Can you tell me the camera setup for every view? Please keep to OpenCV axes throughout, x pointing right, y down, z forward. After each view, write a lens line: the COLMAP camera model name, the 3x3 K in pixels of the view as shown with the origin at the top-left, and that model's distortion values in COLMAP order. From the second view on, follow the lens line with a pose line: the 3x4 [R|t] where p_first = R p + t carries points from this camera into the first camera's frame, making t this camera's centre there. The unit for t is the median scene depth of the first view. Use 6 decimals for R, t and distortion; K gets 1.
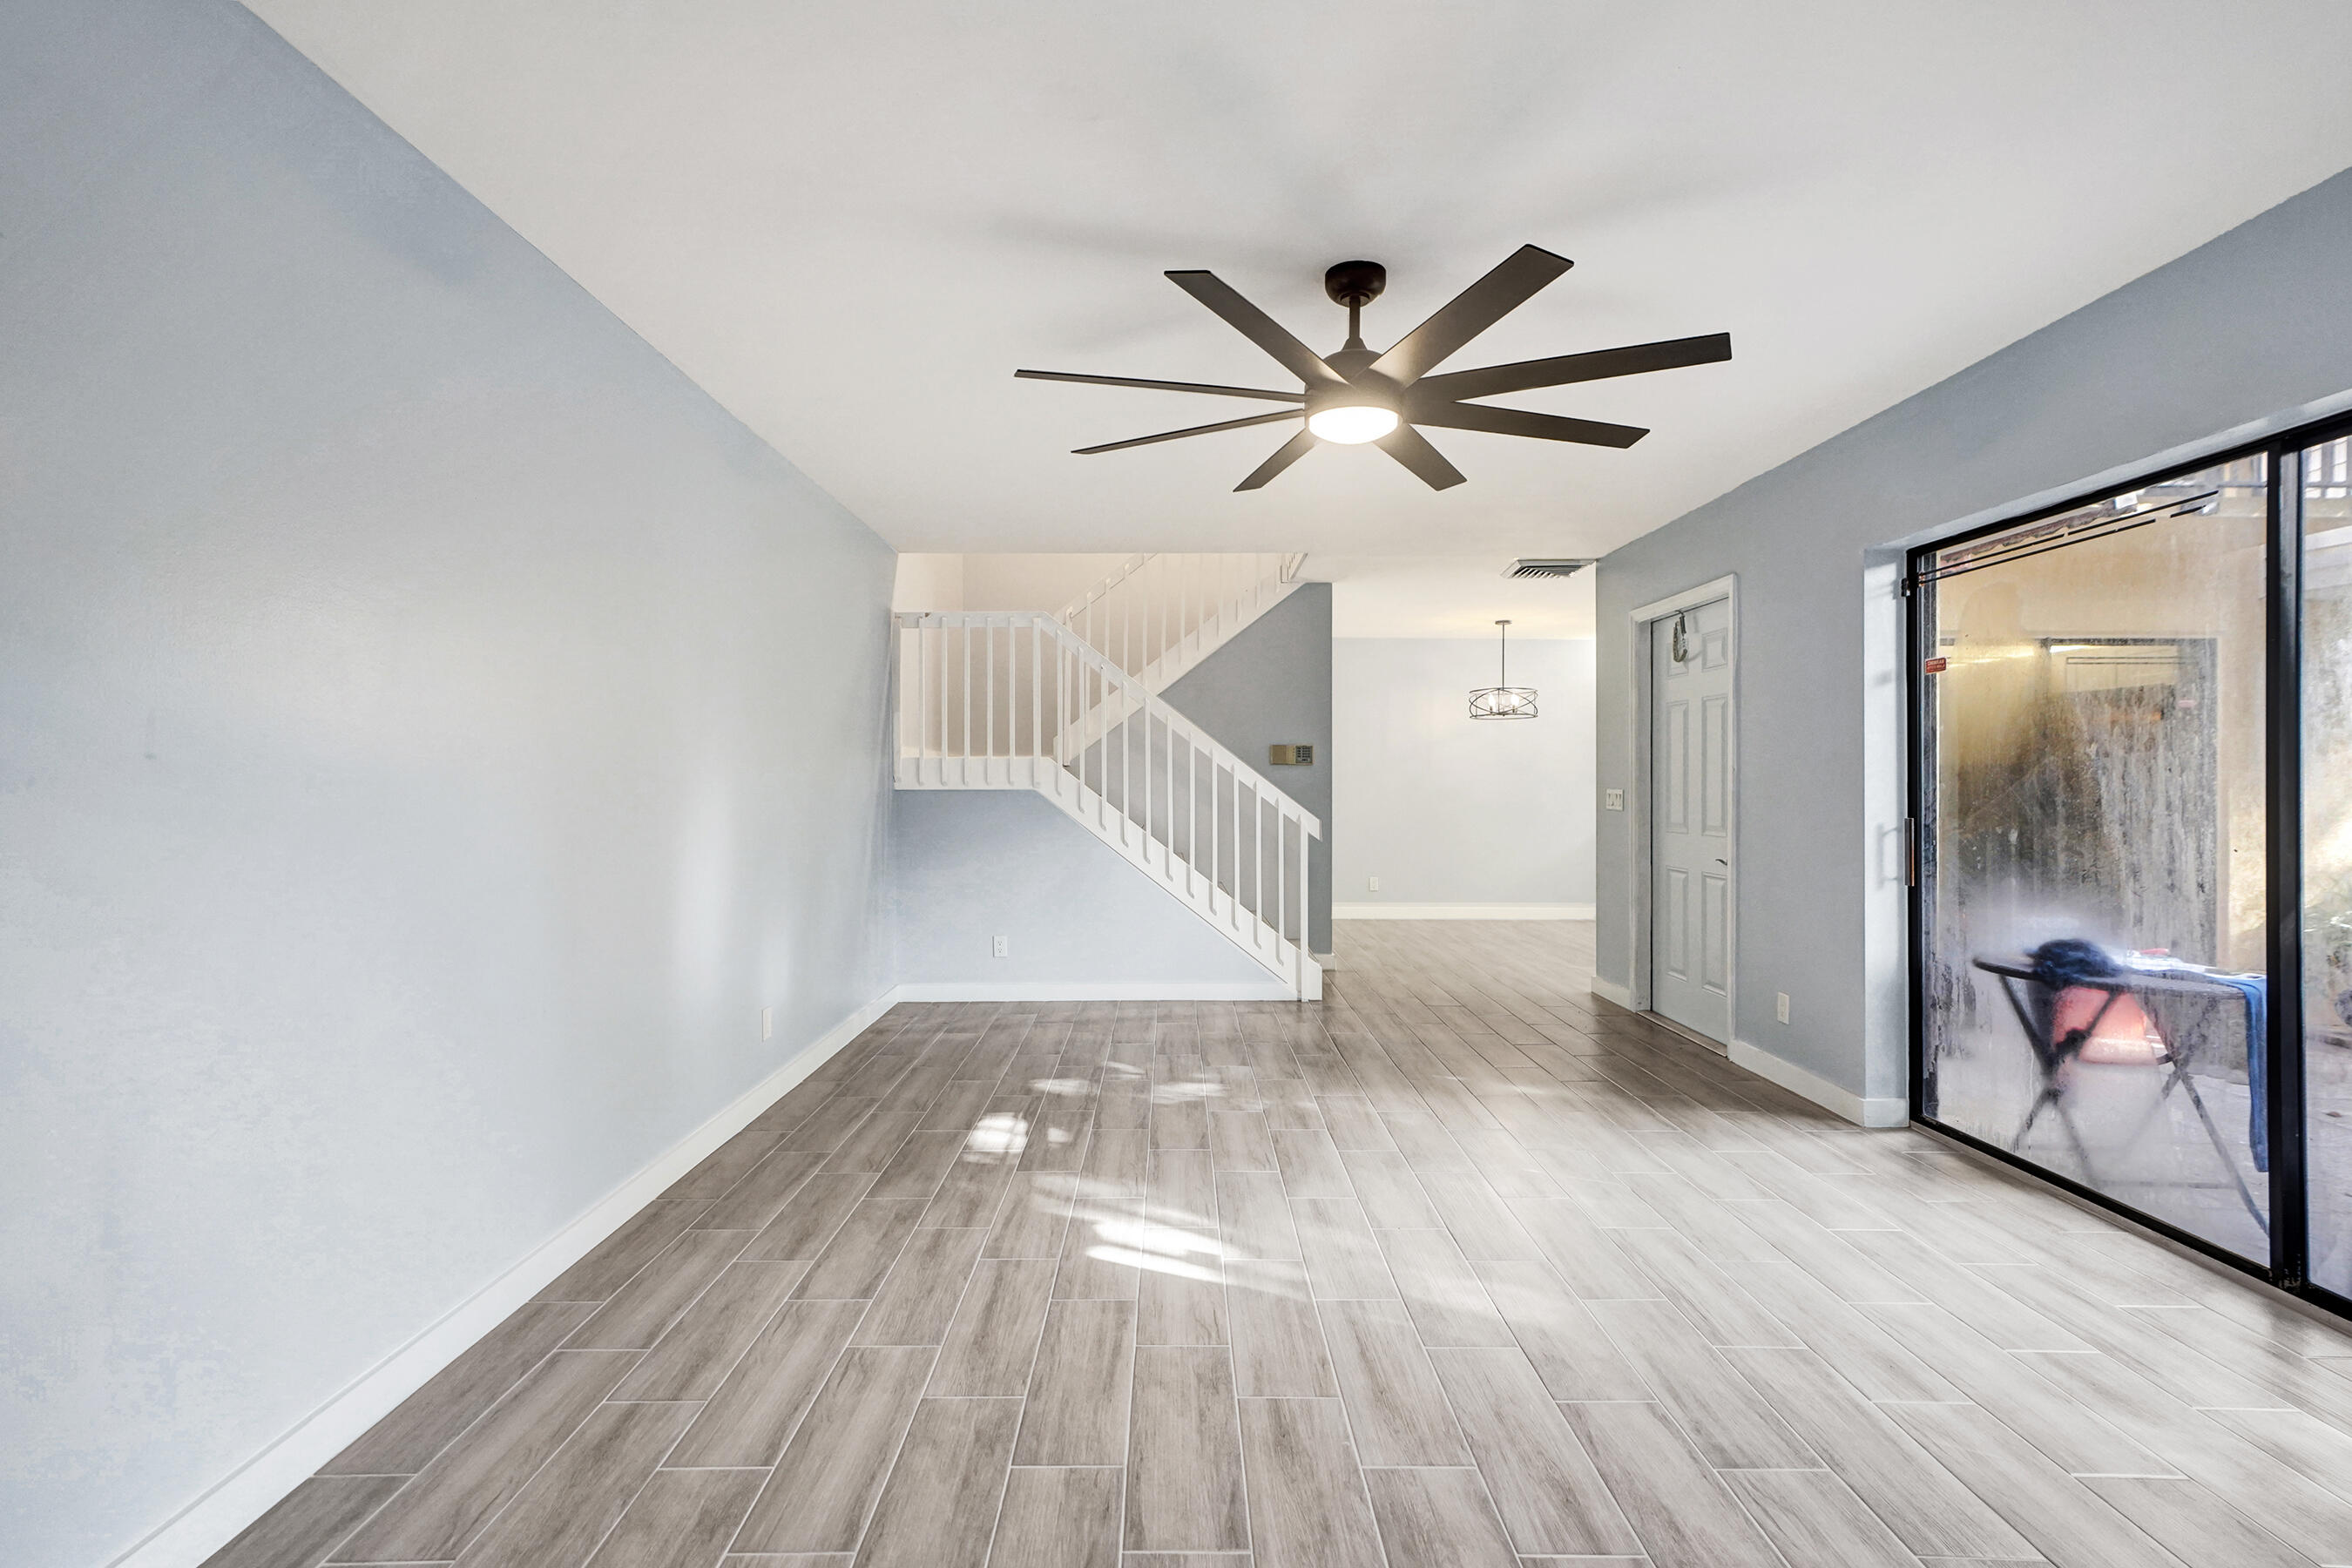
lens RADIAL K [[1079.0, 0, 1179.6], [0, 1079.0, 778.1], [0, 0, 1]] dist [-0.003346, 0.008671]
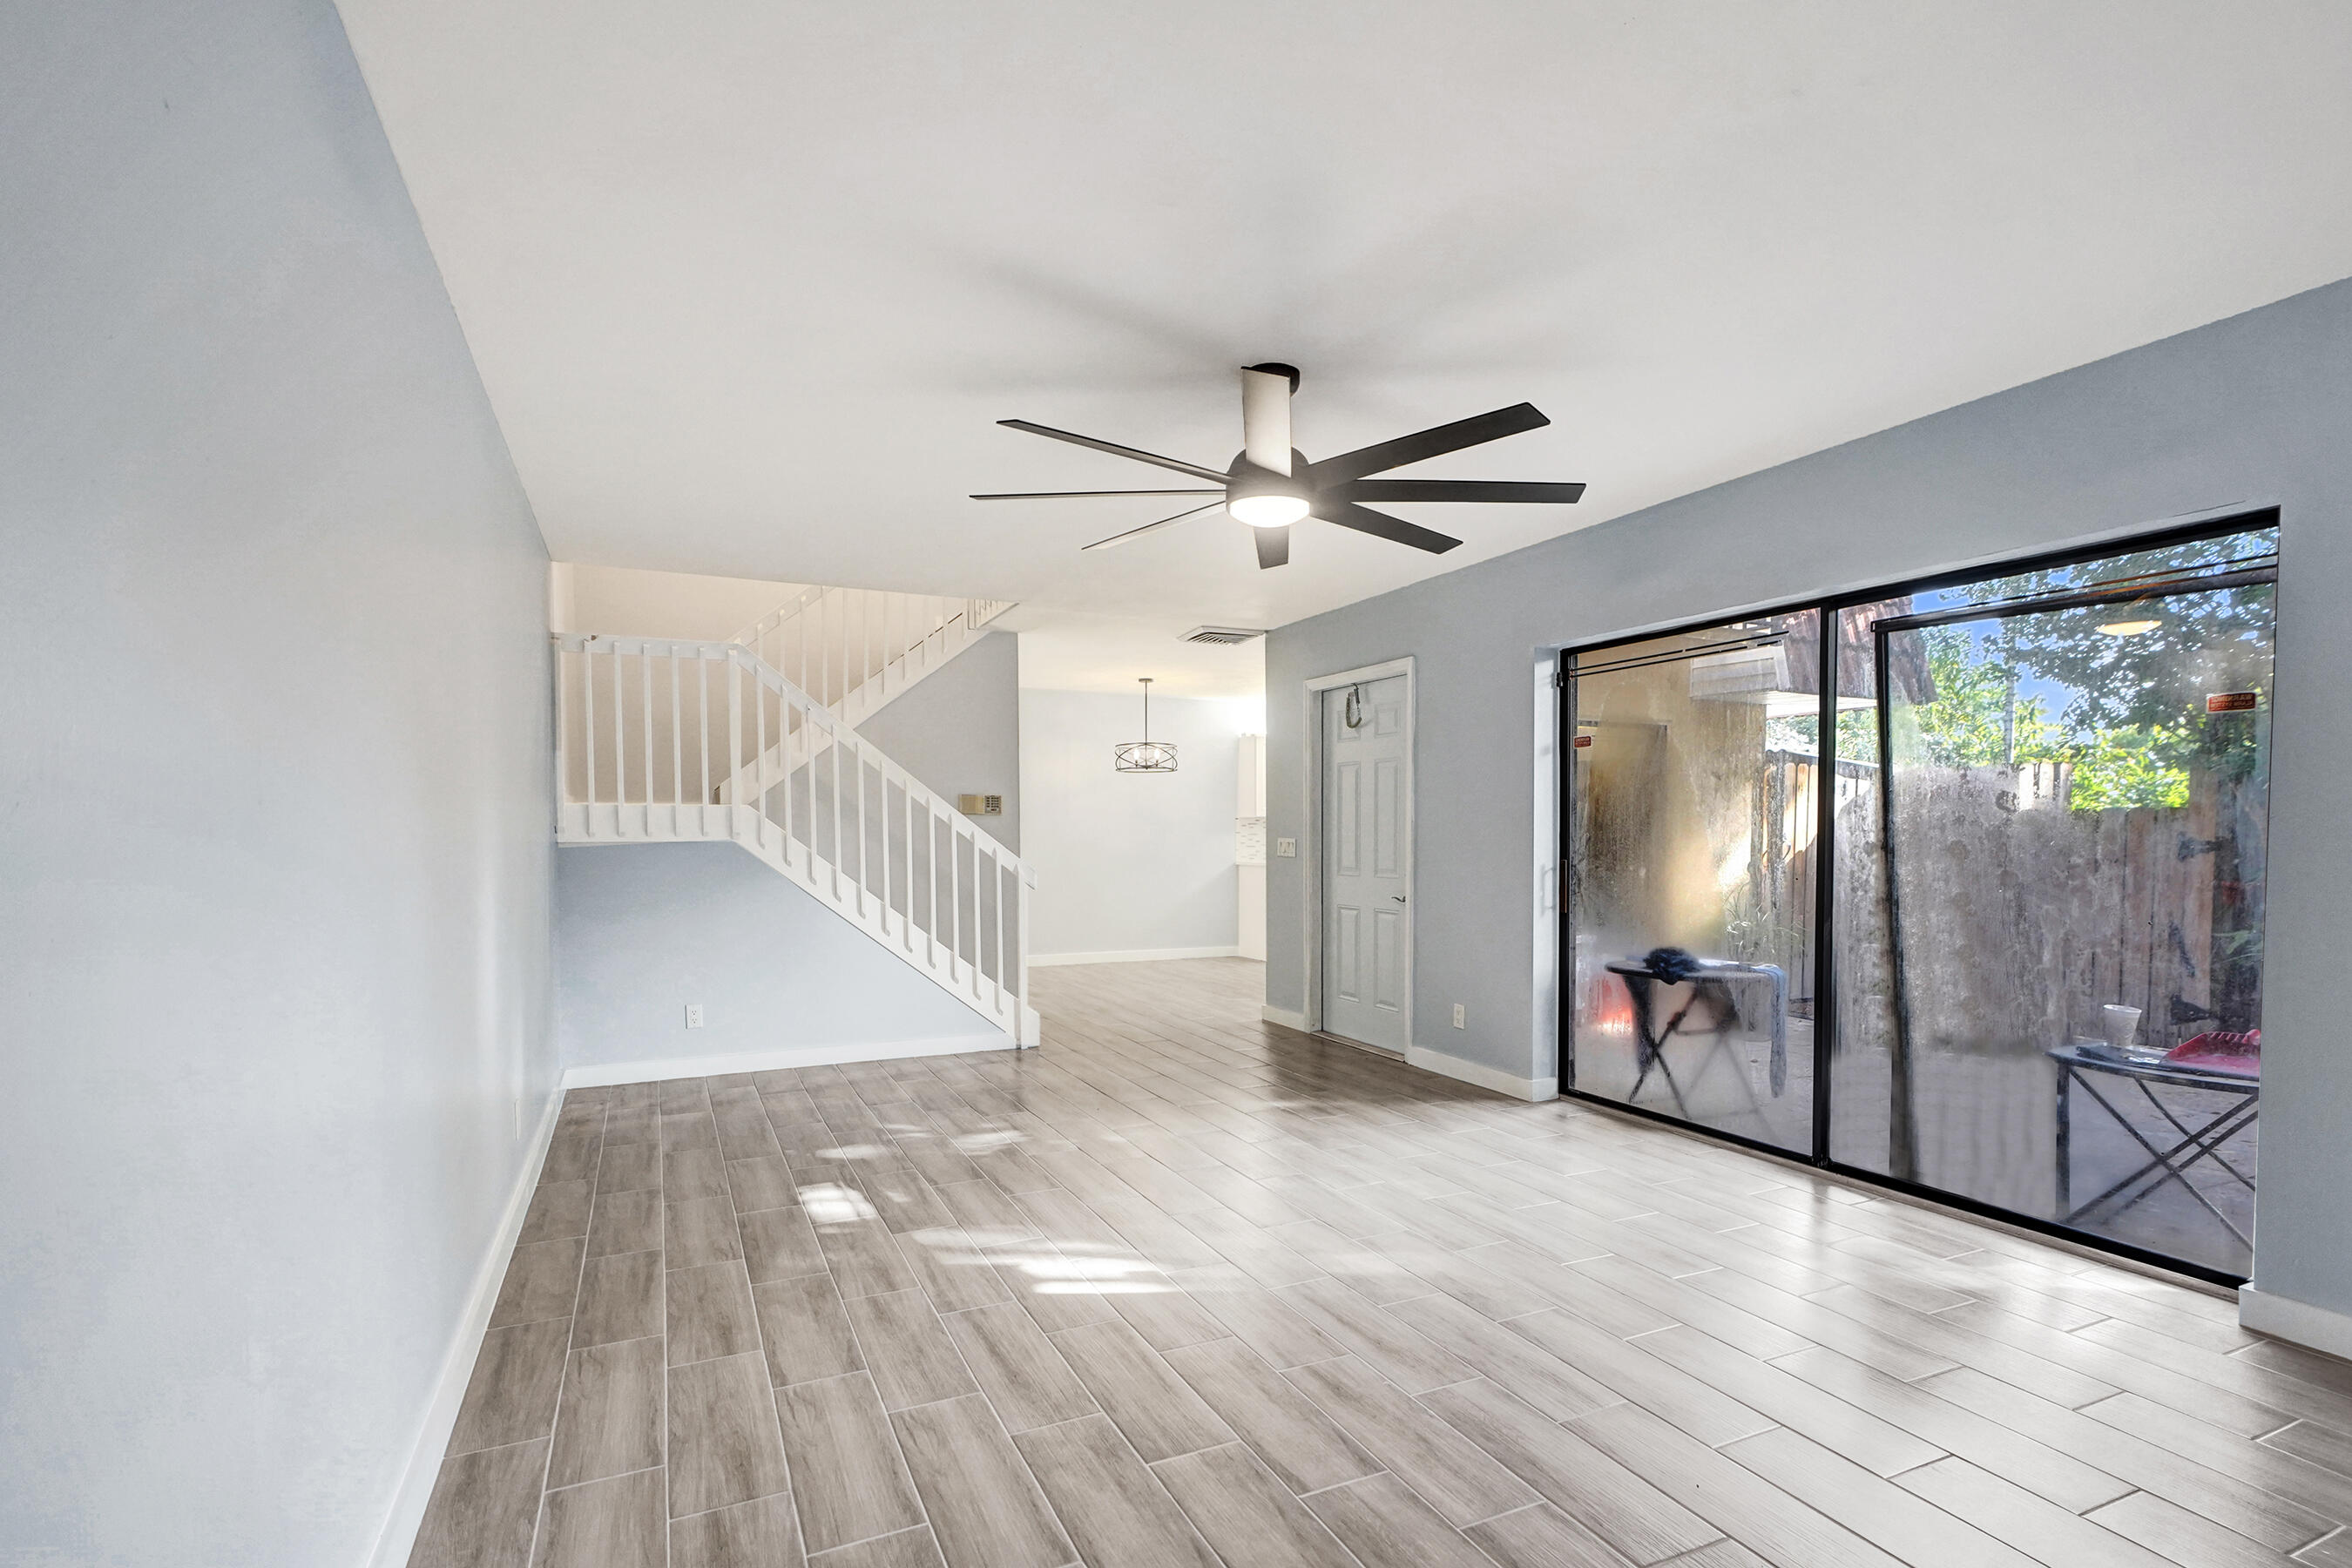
lens RADIAL K [[1109.6, 0, 1178.7], [0, 1109.6, 864.3], [0, 0, 1]] dist [-0.001423, 0.000172]
pose [[0.906034, -0.013720, 0.422983, -0.322813], [-0.000439, 0.999443, 0.033358, -0.002129], [-0.423205, -0.030409, 0.905523, -0.003584]]
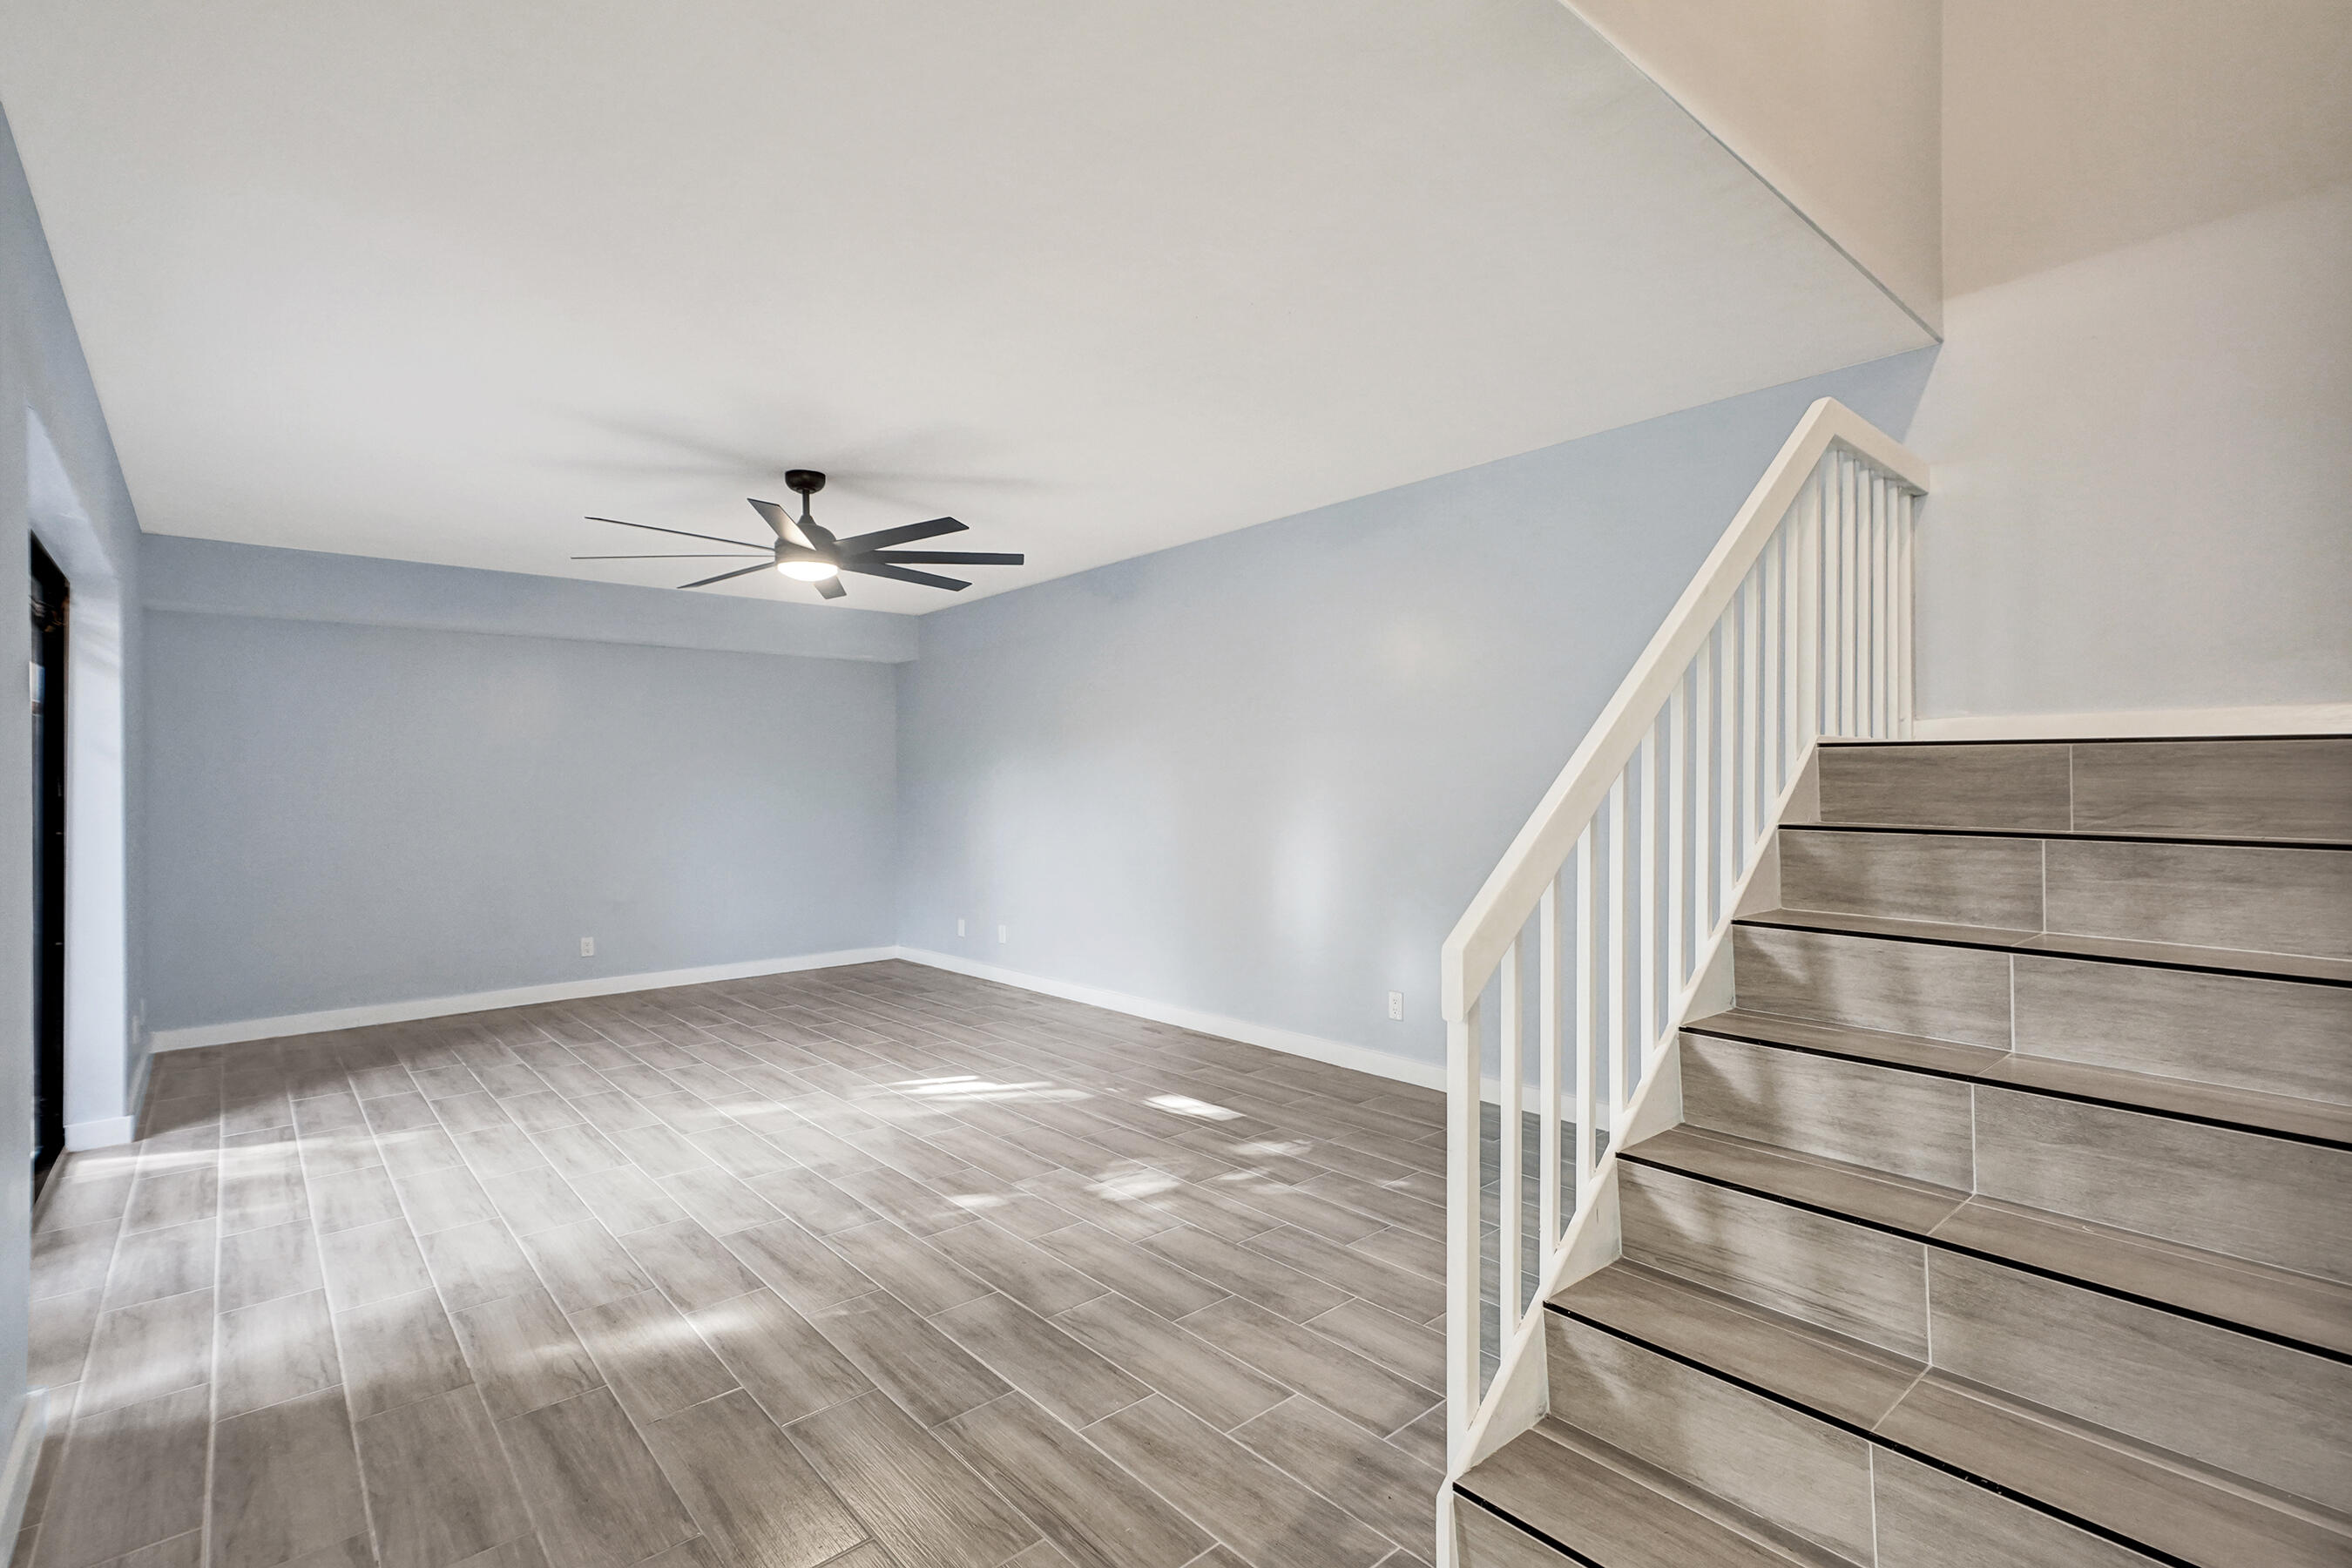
lens RADIAL K [[1079.0, 0, 1179.6], [0, 1079.0, 778.1], [0, 0, 1]] dist [-0.003346, 0.008671]
pose [[-0.757294, 0.006481, -0.653042, 0.603062], [0.015280, 0.999853, -0.007796, -0.004612], [0.652896, -0.015883, -0.757281, 1.974070]]
